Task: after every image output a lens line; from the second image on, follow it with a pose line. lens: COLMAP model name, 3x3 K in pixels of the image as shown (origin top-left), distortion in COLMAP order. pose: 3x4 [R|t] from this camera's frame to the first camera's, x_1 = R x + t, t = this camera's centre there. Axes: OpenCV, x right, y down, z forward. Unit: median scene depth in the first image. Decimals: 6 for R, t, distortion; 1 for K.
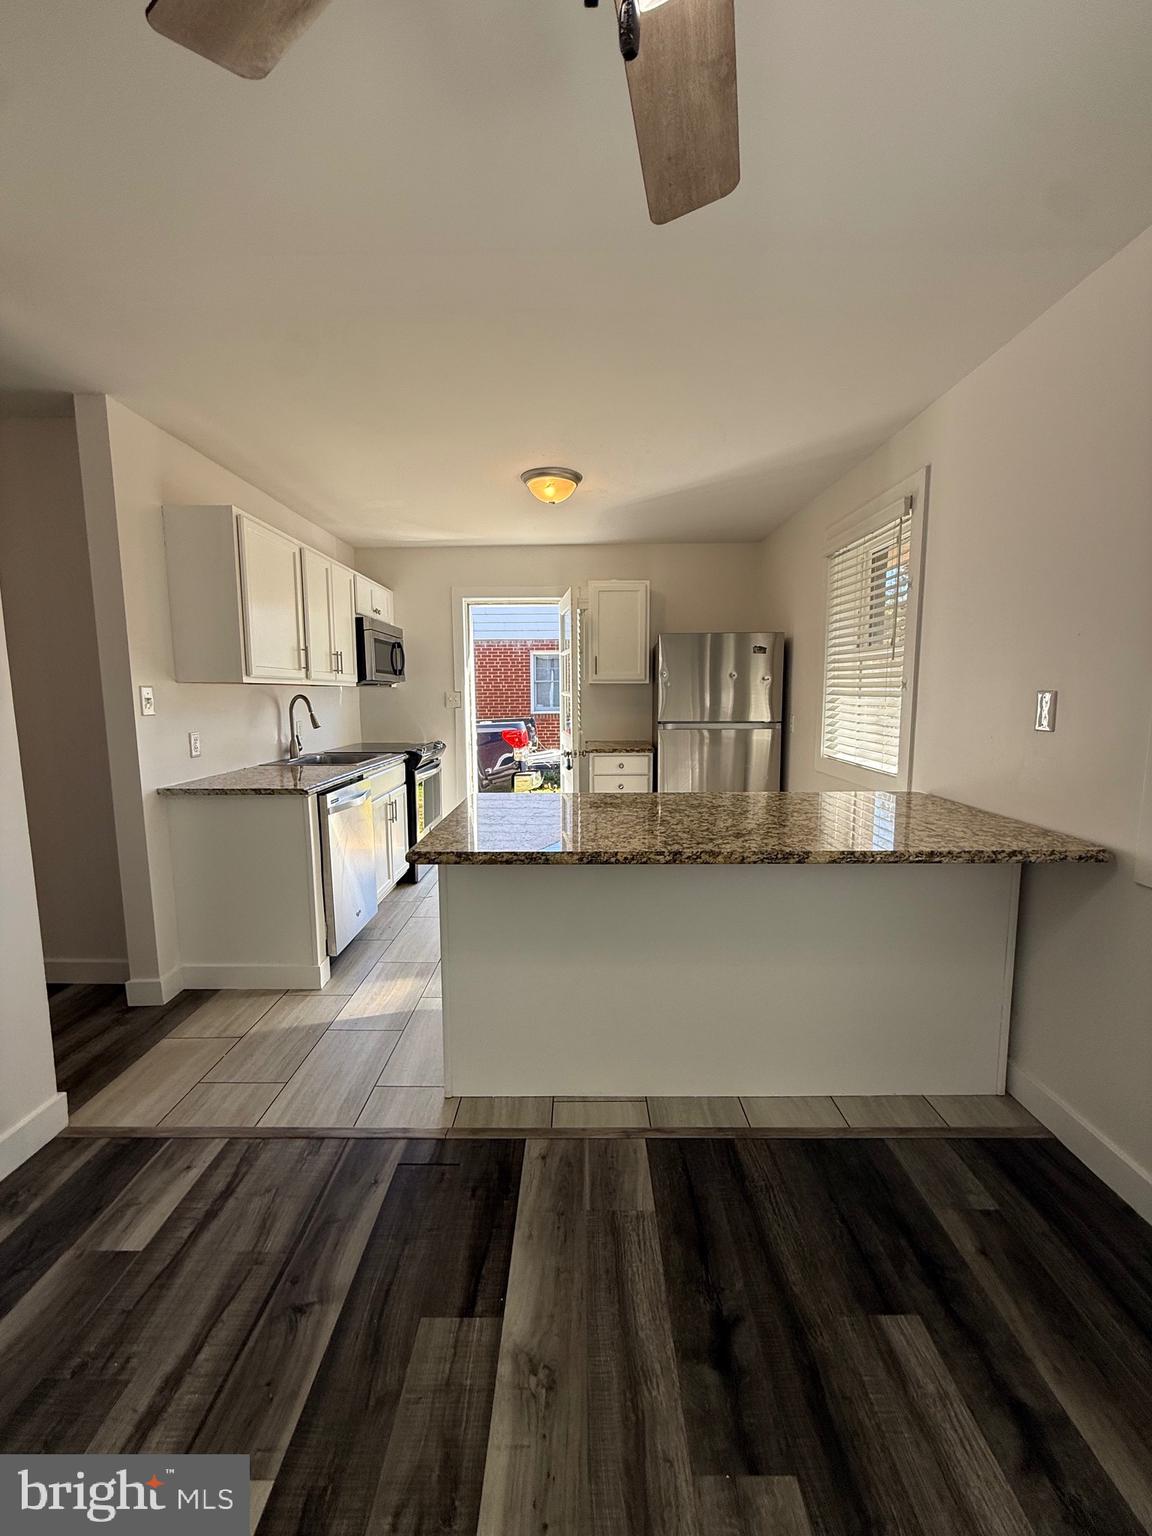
lens RADIAL K [[609.4, 0, 576.0], [0, 609.4, 768.0], [0, 0, 1]] dist [-0.000250, -0.000013]
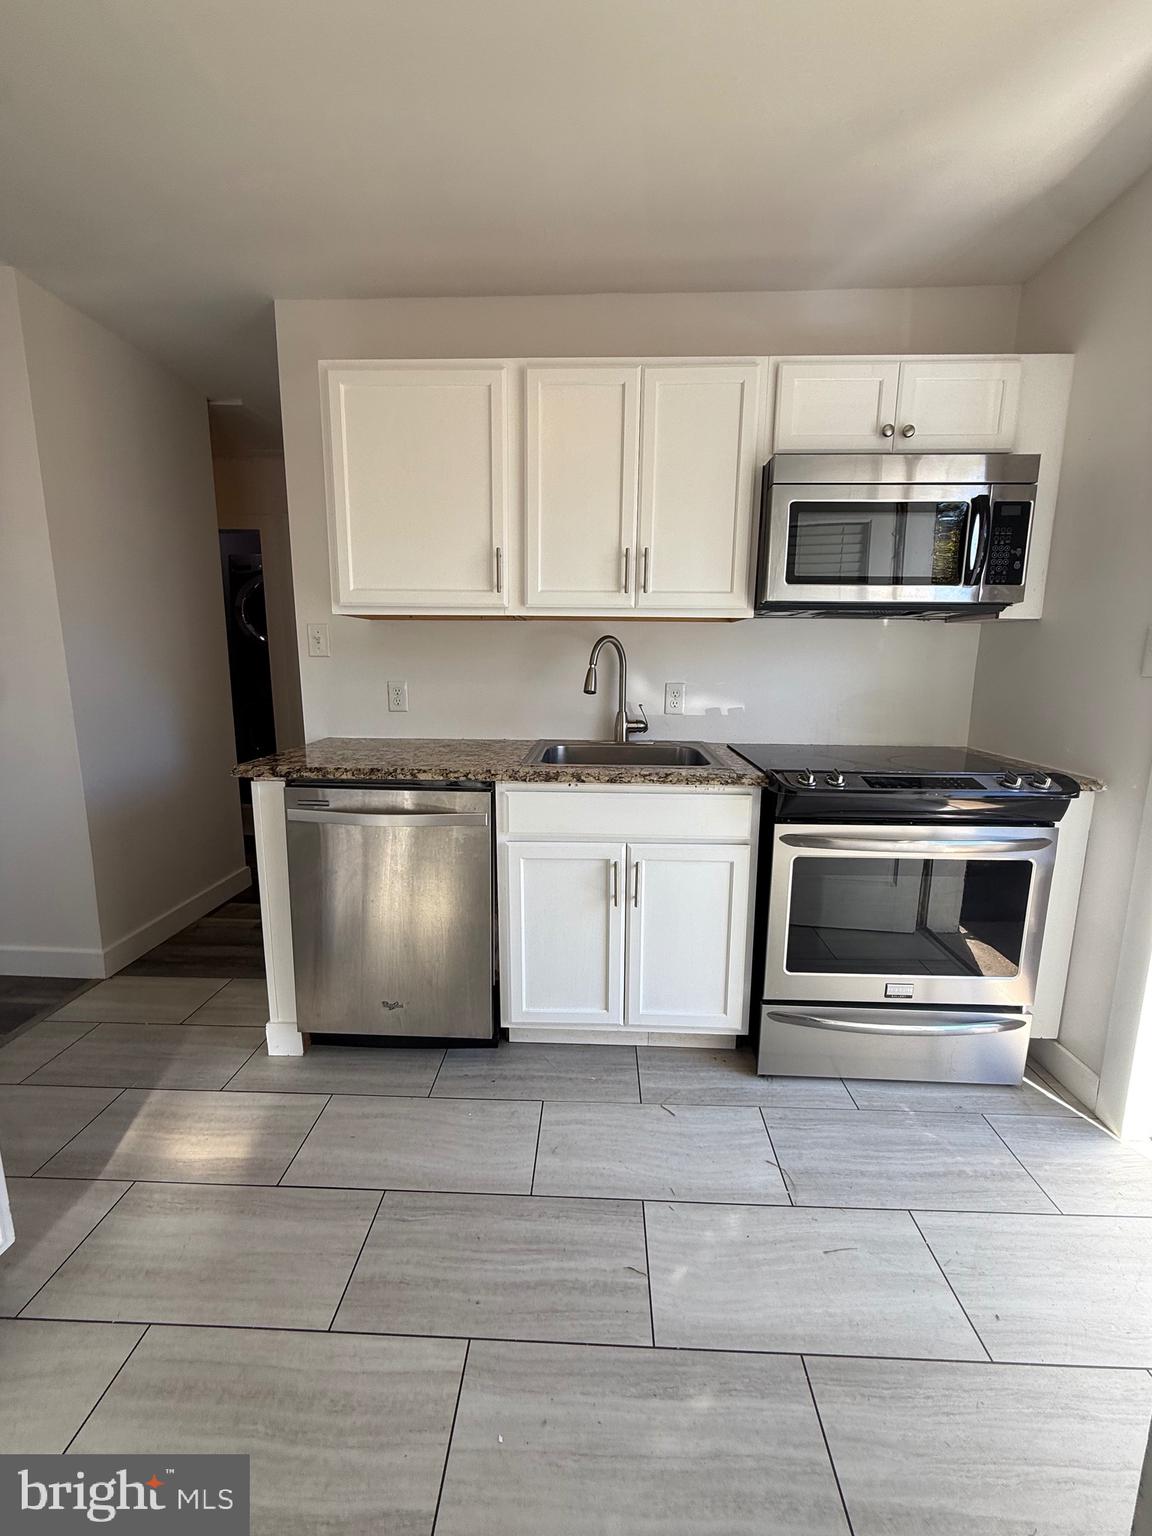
lens RADIAL K [[609.4, 0, 576.0], [0, 609.4, 768.0], [0, 0, 1]] dist [-0.000250, -0.000013]
pose [[-0.034936, 0.175782, -0.983809, 0.156911], [-0.130090, 0.975234, 0.178870, -0.101365], [0.990887, 0.134233, -0.011203, 1.041233]]
